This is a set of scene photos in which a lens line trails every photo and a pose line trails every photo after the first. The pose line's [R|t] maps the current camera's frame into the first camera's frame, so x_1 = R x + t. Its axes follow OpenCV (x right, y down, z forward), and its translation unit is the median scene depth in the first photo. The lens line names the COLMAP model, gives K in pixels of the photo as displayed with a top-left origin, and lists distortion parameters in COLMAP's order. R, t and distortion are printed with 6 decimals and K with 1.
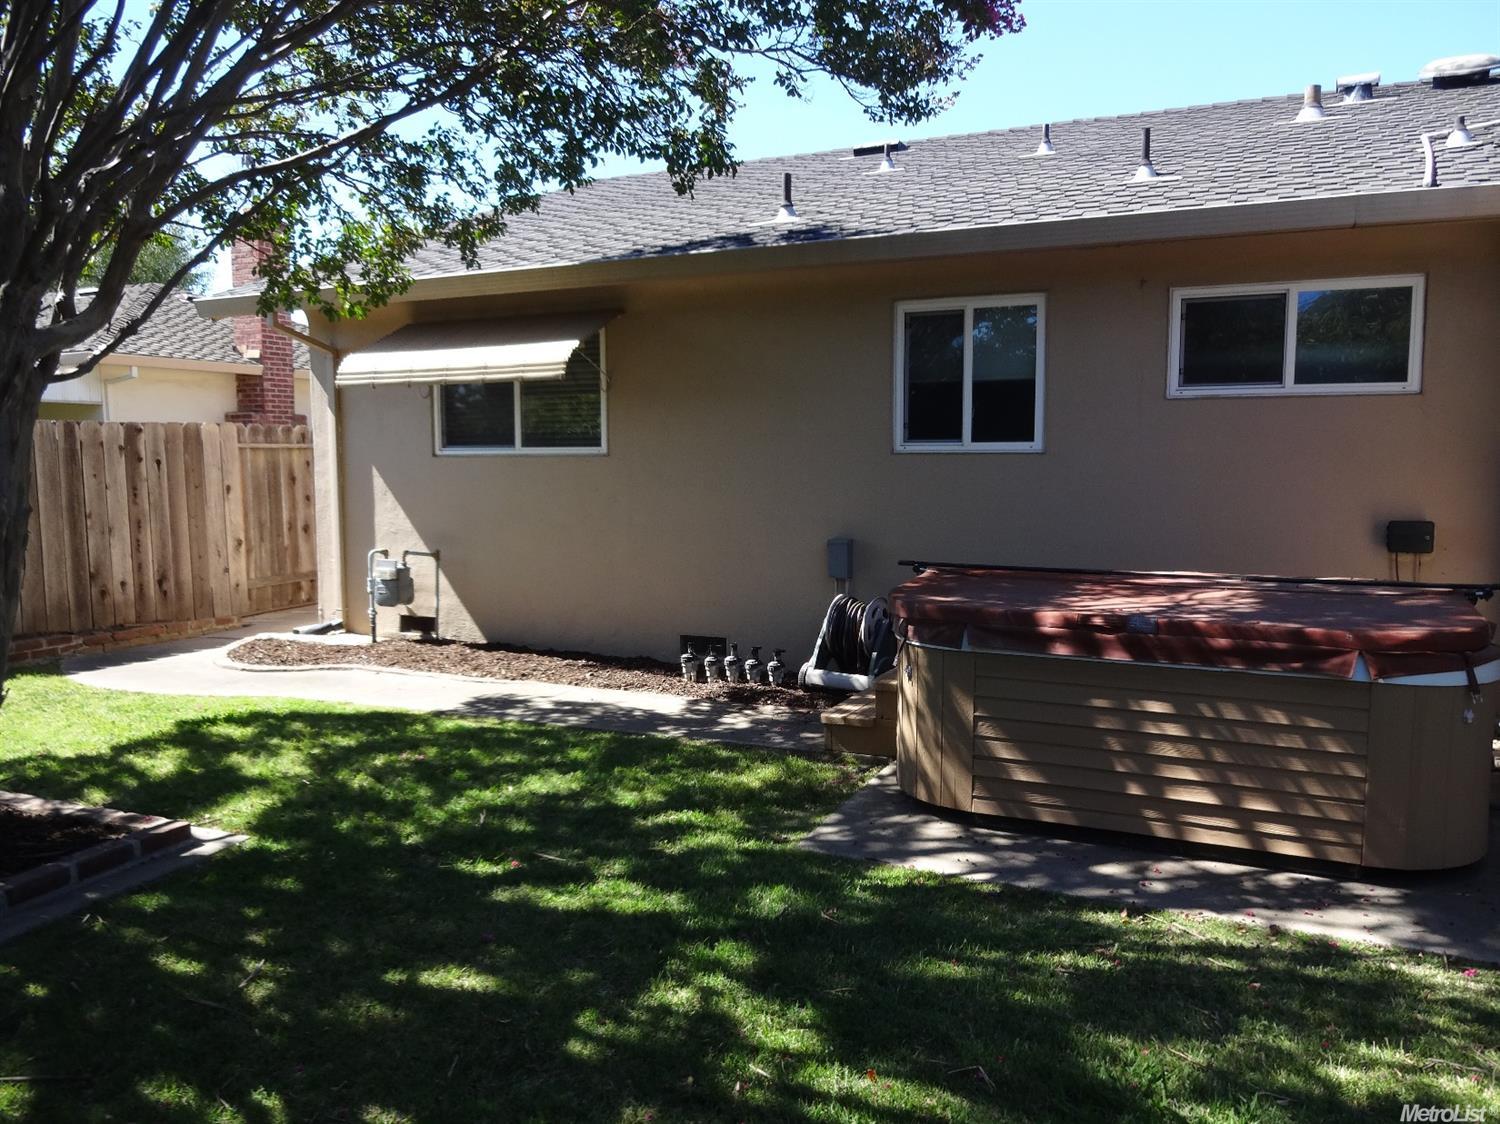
lens RADIAL K [[1104.5, 0, 750.0], [0, 1104.5, 562.0], [0, 0, 1]] dist [-0.002355, -0.008990]
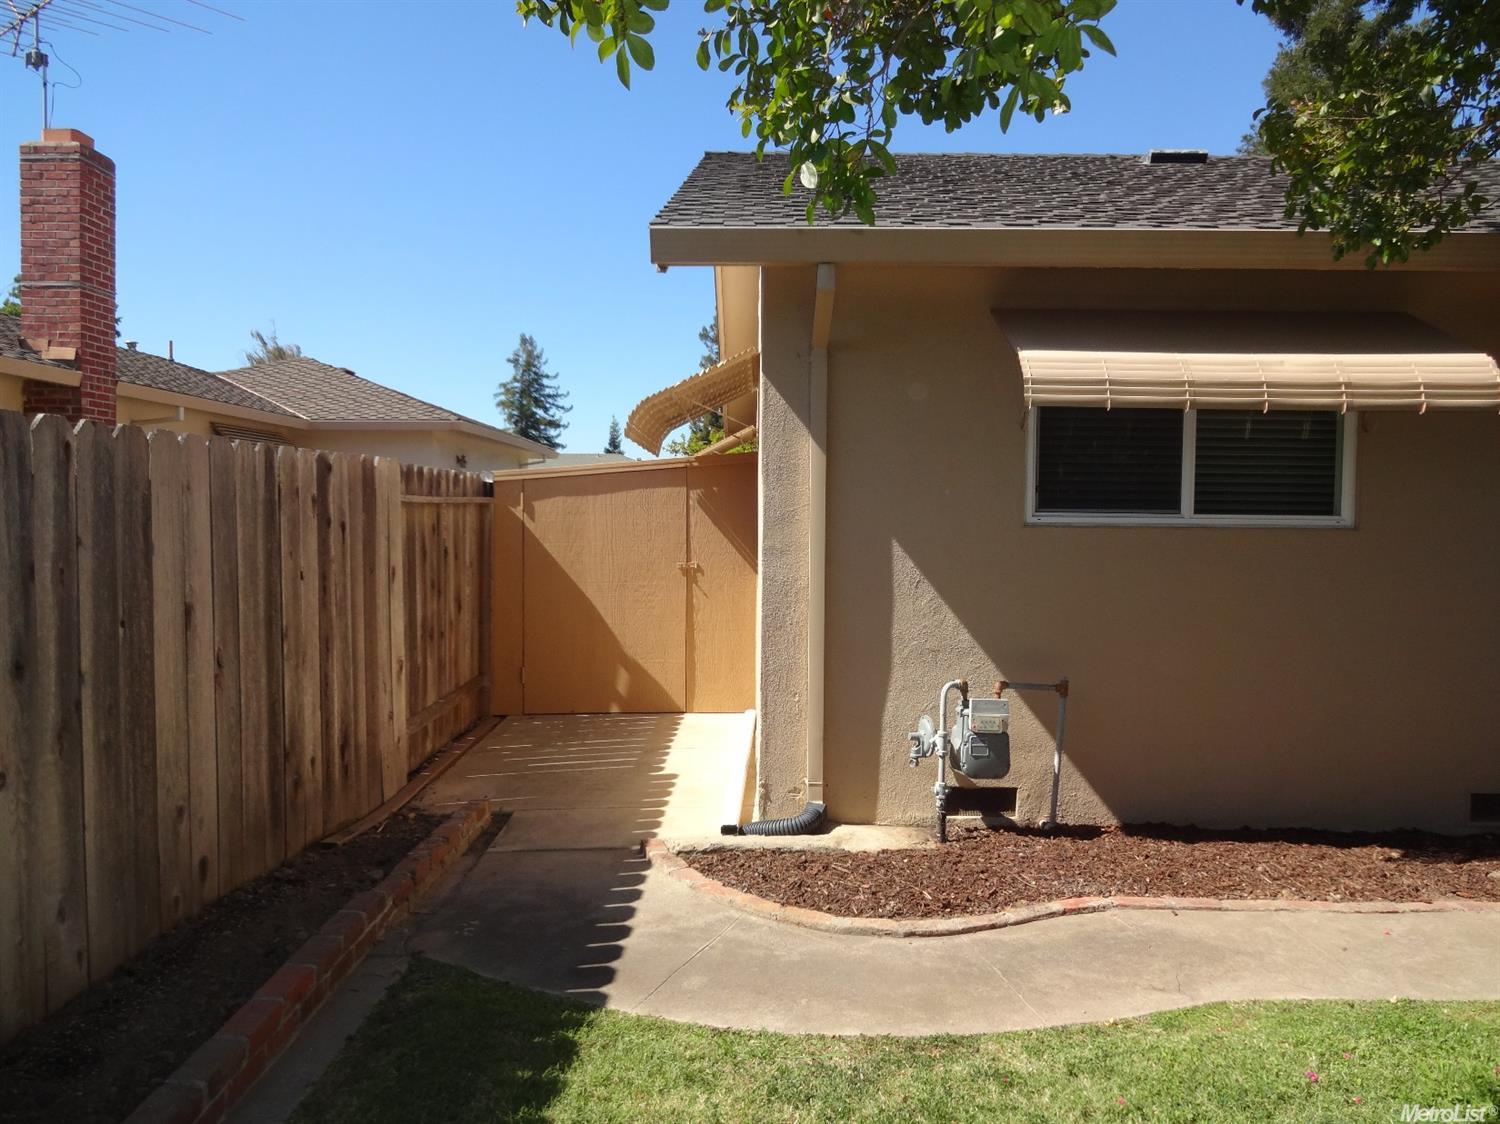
lens RADIAL K [[1104.5, 0, 750.0], [0, 1104.5, 562.0], [0, 0, 1]] dist [-0.002355, -0.008990]
pose [[0.910606, -0.003660, 0.413260, -0.612053], [0.026389, 0.998435, -0.049305, -0.043973], [-0.412433, 0.055803, 0.909277, 0.451386]]
